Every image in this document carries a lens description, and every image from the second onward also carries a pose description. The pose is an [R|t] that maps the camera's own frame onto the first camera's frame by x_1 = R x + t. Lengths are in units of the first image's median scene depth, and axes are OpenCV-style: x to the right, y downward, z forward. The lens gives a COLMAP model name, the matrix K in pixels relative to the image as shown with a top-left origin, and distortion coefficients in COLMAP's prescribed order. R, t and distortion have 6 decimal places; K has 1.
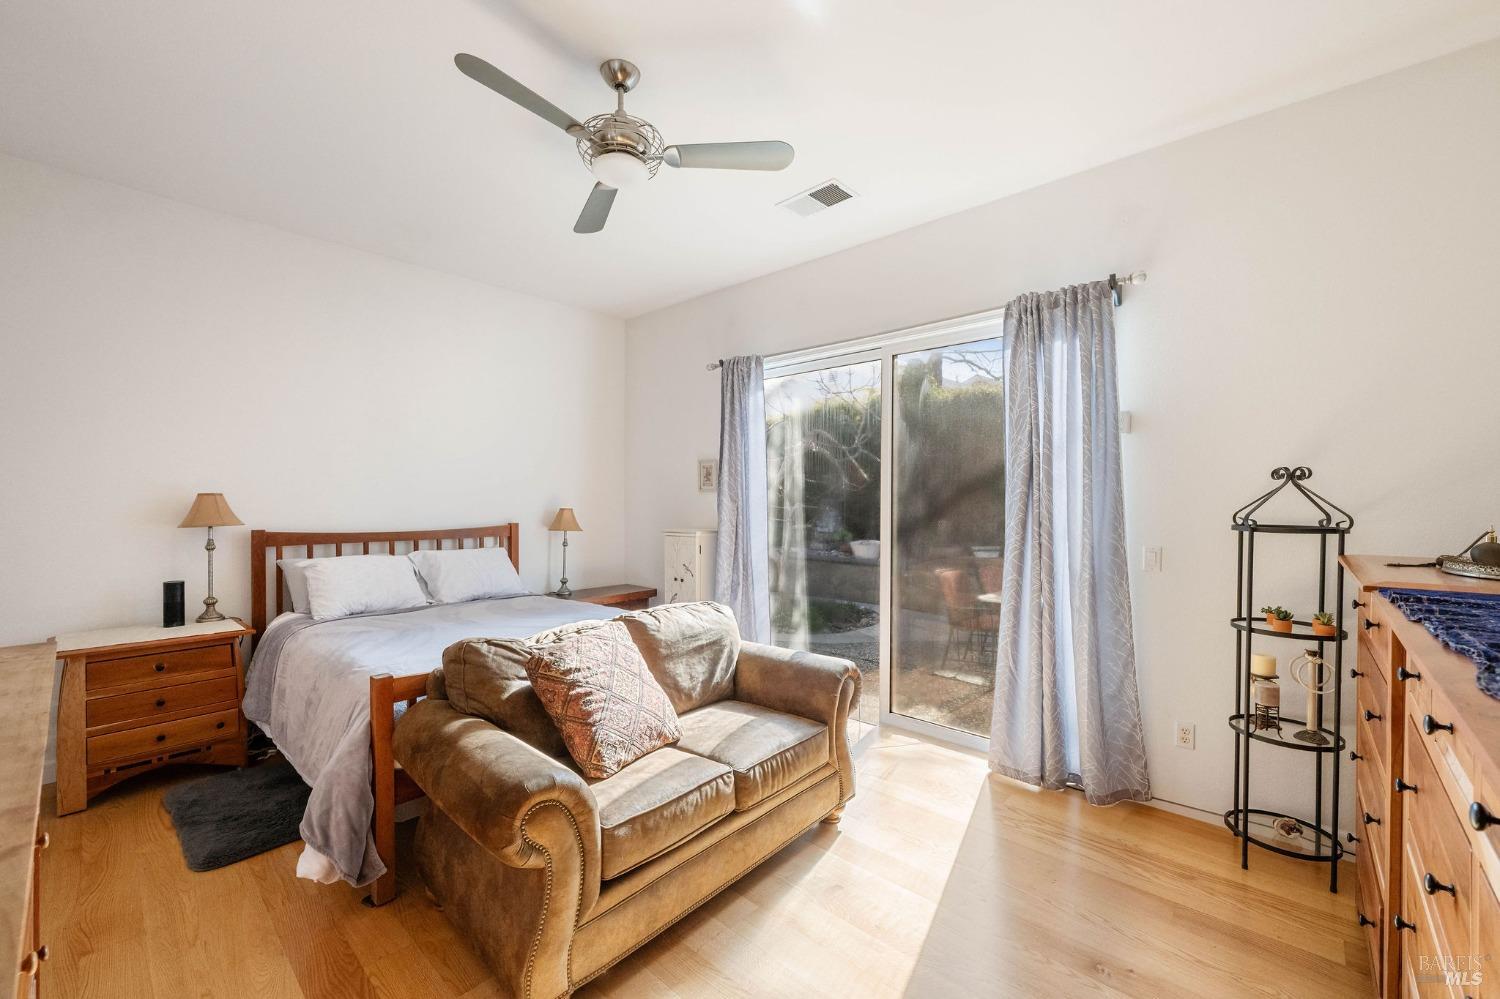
lens RADIAL K [[600.9, 0, 748.7], [0, 600.9, 495.7], [0, 0, 1]] dist [-0.002721, 0.001226]
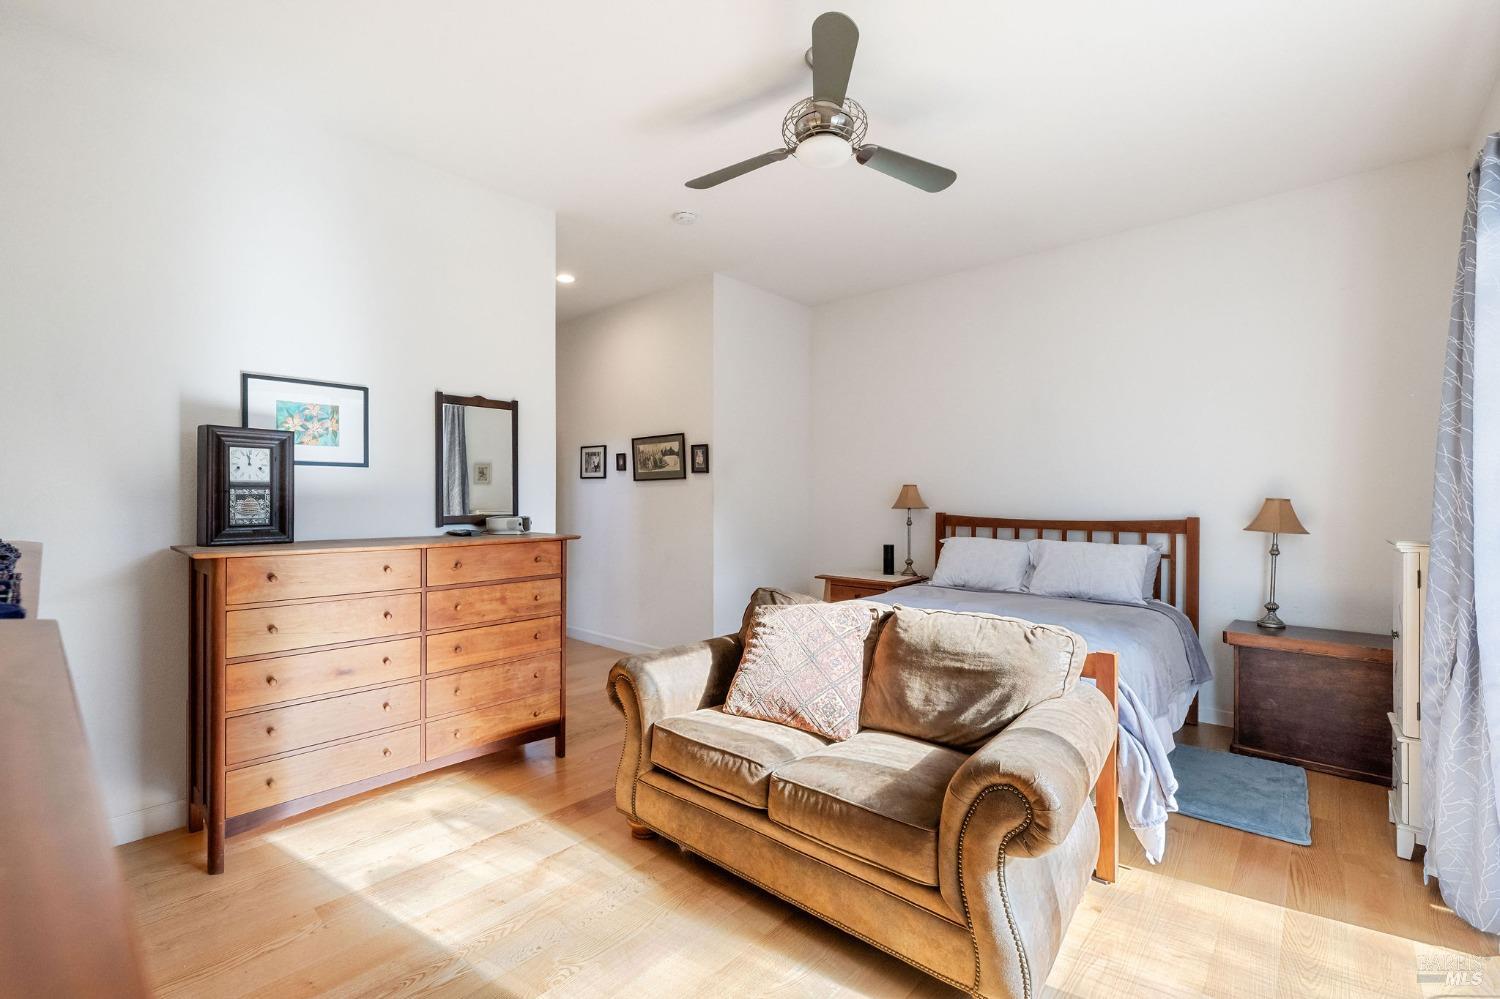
lens RADIAL K [[657.1, 0, 748.4], [0, 657.1, 505.0], [0, 0, 1]] dist [-0.001683, 0.000015]
pose [[-0.000031, 0.003933, -0.999992, 0.738131], [0.000183, 0.999992, 0.003933, 0.044734], [1.000000, -0.000183, -0.000032, 0.747376]]
